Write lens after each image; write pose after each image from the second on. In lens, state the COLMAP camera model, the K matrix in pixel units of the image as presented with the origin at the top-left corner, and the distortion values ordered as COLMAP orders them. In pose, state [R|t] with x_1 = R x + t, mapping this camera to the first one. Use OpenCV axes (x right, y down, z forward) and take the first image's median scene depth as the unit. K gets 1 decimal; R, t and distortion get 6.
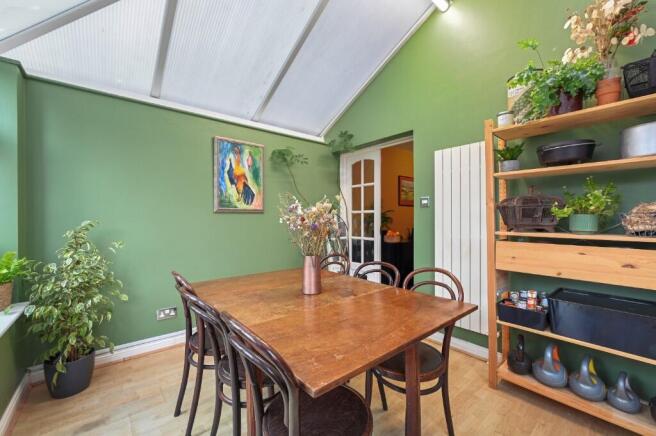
lens RADIAL K [[264.4, 0, 322.8], [0, 264.4, 218.4], [0, 0, 1]] dist [-0.021827, 0.000116]
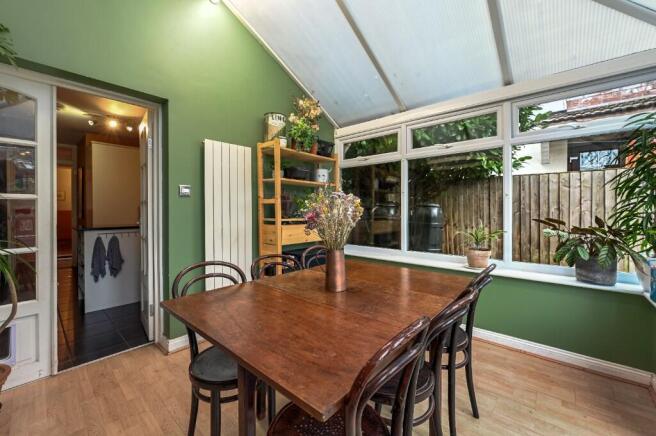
lens RADIAL K [[264.4, 0, 325.4], [0, 264.4, 213.7], [0, 0, 1]] dist [-0.021827, 0.000116]
pose [[-0.150242, -0.010182, 0.988597, -0.777681], [0.004204, 0.999931, 0.010937, 0.006905], [-0.988640, 0.005799, -0.150189, 0.964682]]
